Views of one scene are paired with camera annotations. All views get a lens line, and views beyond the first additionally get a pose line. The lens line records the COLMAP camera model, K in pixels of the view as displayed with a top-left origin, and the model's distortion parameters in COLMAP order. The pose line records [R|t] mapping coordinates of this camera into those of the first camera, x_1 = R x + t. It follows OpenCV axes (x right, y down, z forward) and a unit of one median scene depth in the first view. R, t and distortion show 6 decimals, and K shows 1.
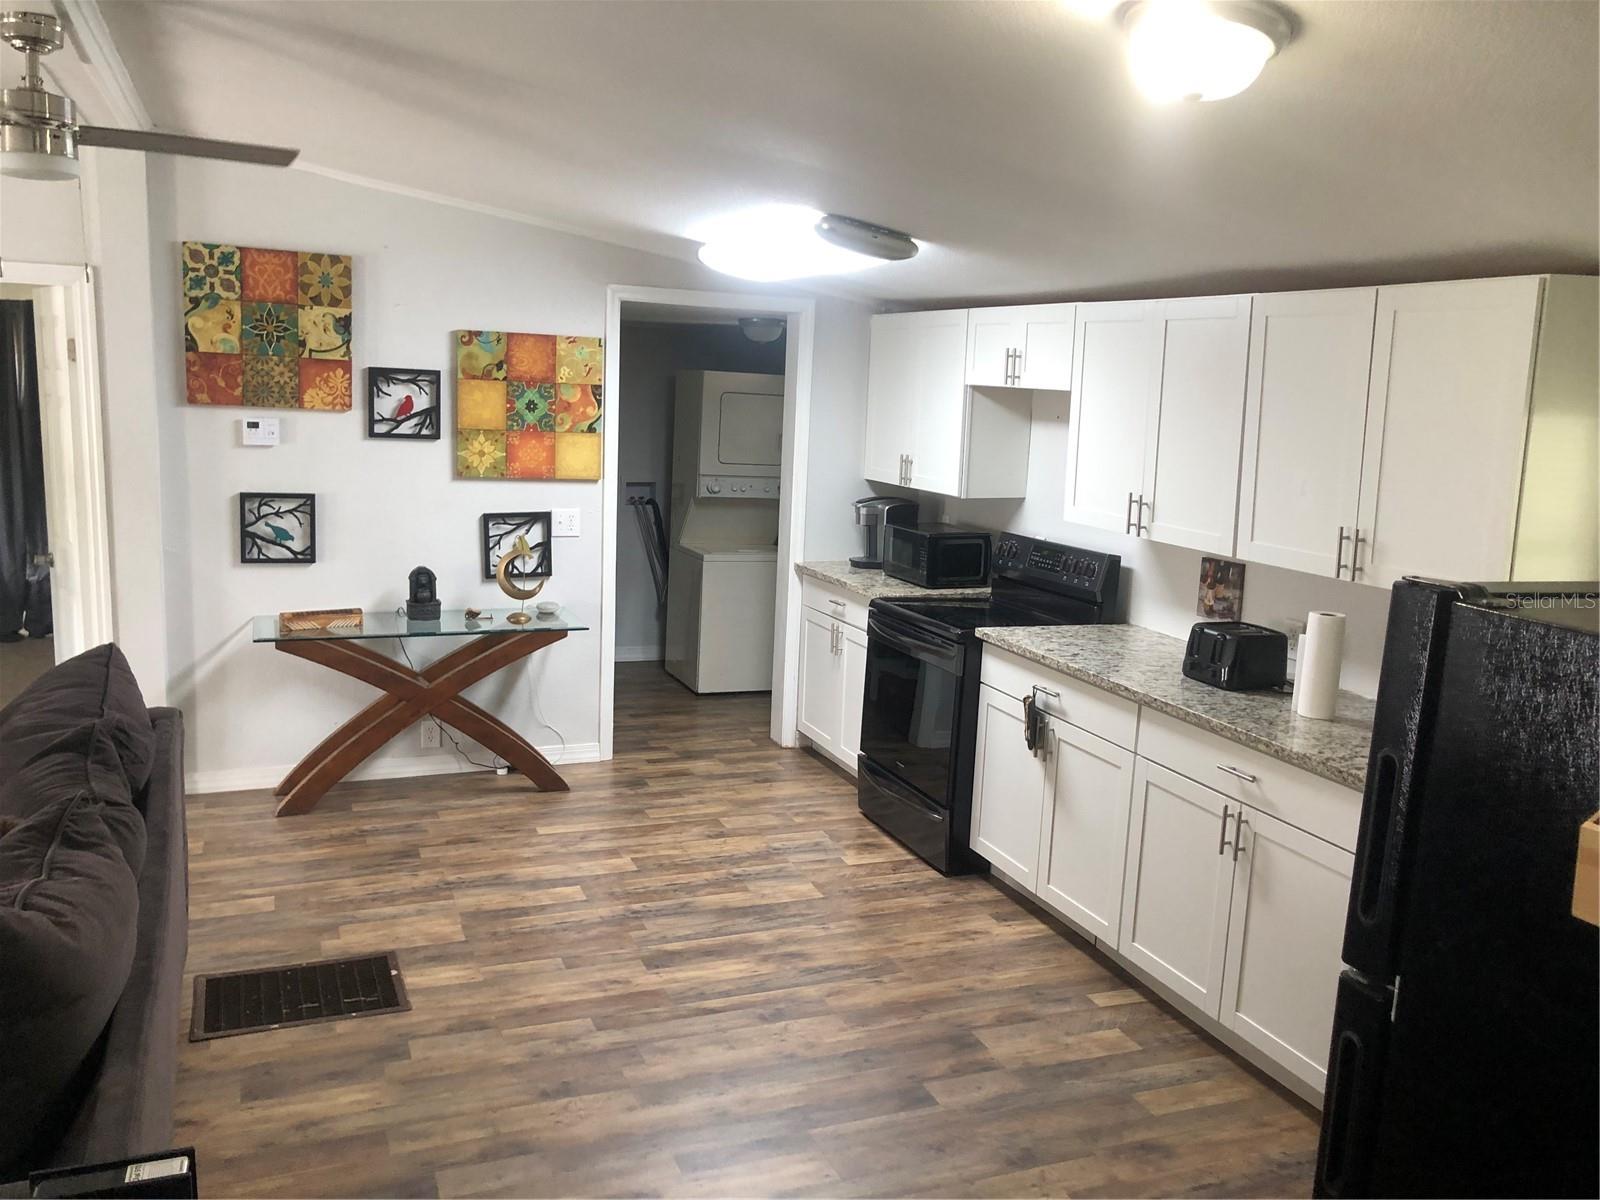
lens RADIAL K [[1300.5, 0, 800.0], [0, 1300.5, 600.0], [0, 0, 1]] dist [0.068452, -0.199752]
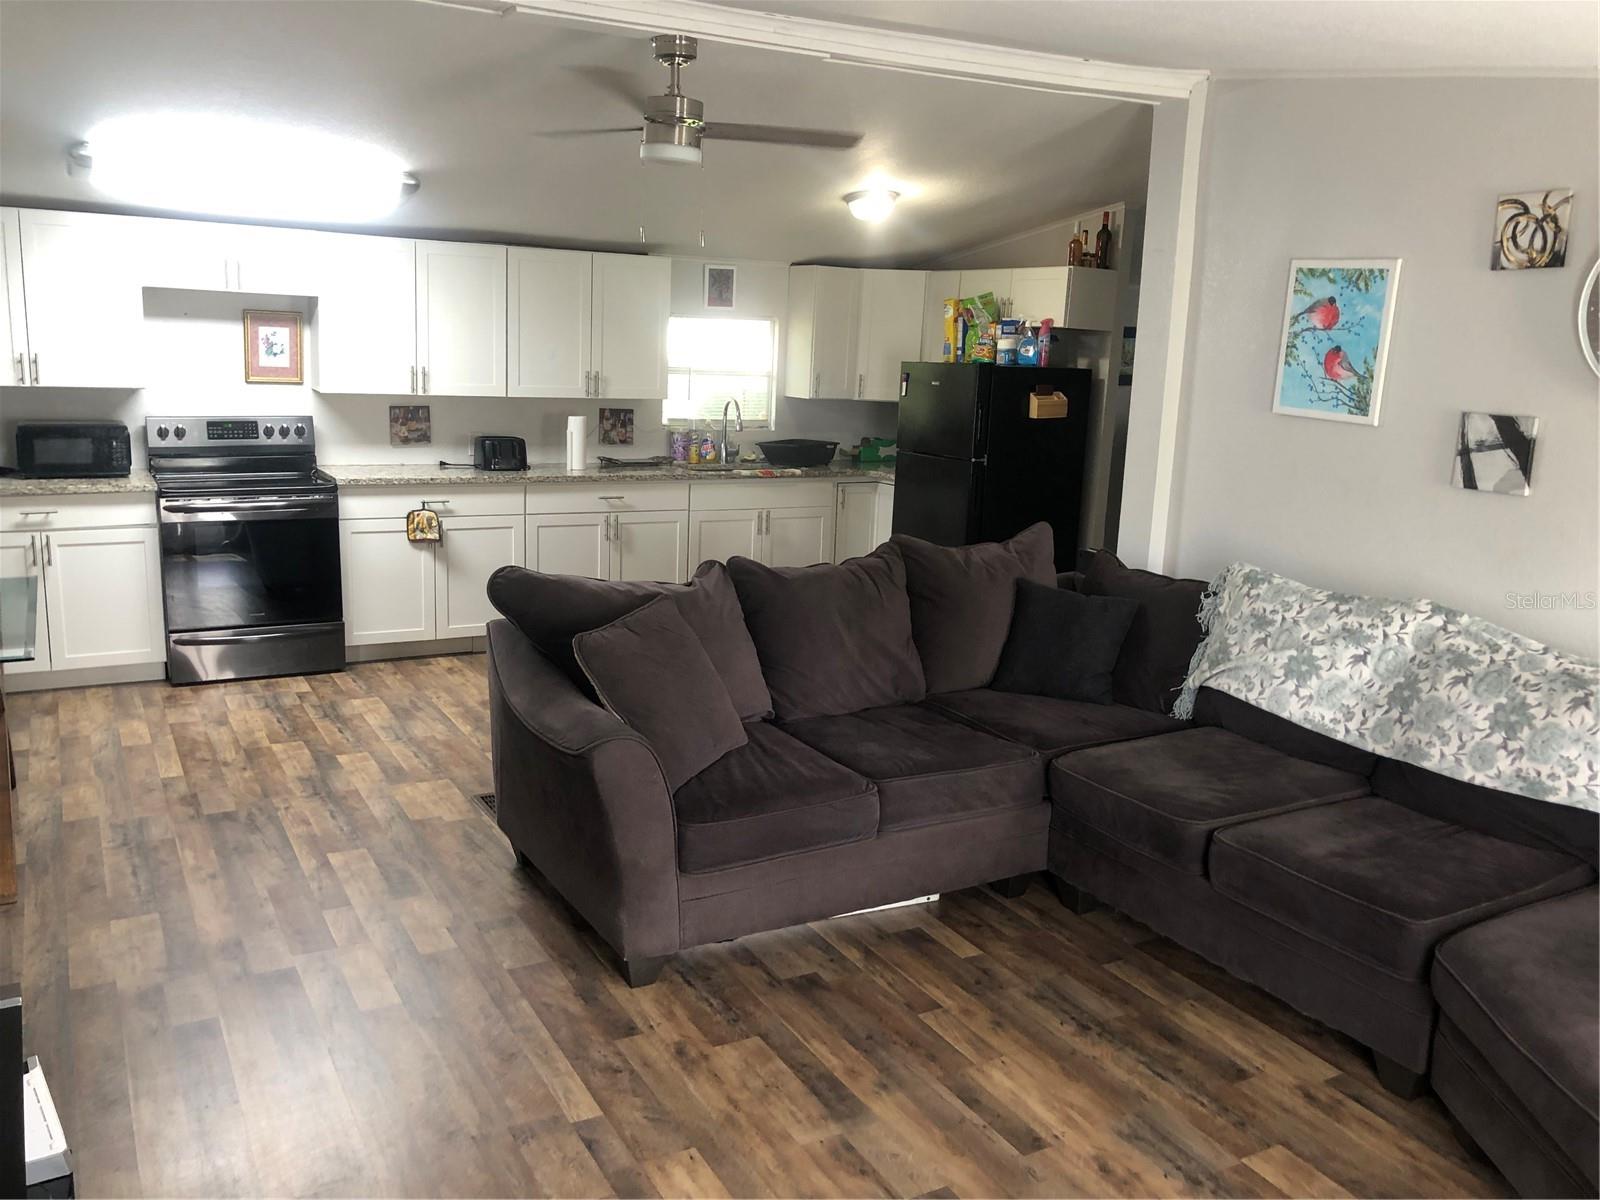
lens RADIAL K [[1316.2, 0, 800.0], [0, 1316.2, 600.0], [0, 0, 1]] dist [0.009328, 0.002474]
pose [[-0.125155, -0.238251, 0.963106, -1.321688], [0.123830, 0.959397, 0.253426, -0.150707], [-0.984379, 0.150979, -0.090571, 0.718749]]
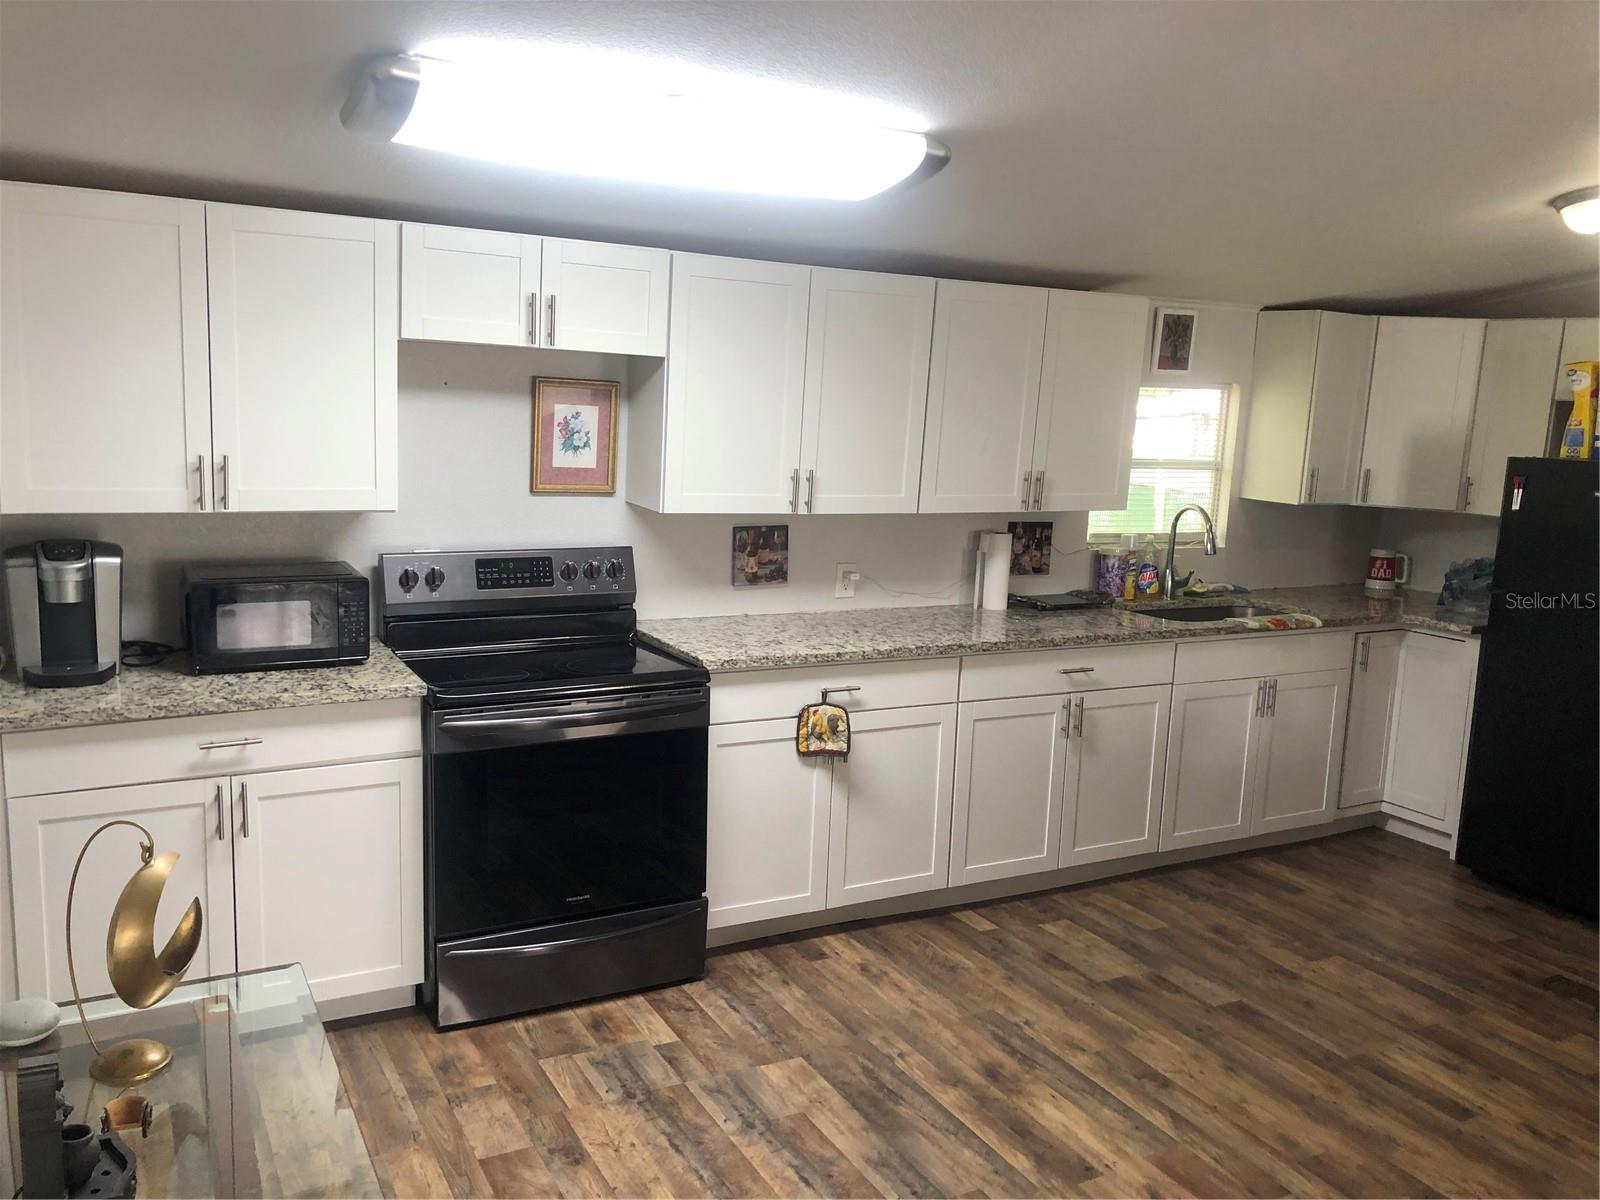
lens RADIAL K [[1315.4, 0, 807.7], [0, 1315.4, 596.1], [0, 0, 1]] dist [0.018308, -0.019047]
pose [[-0.115948, -0.201272, 0.972649, -0.679964], [0.120557, 0.969162, 0.214922, -0.191907], [-0.985912, 0.142180, -0.088107, 1.065363]]
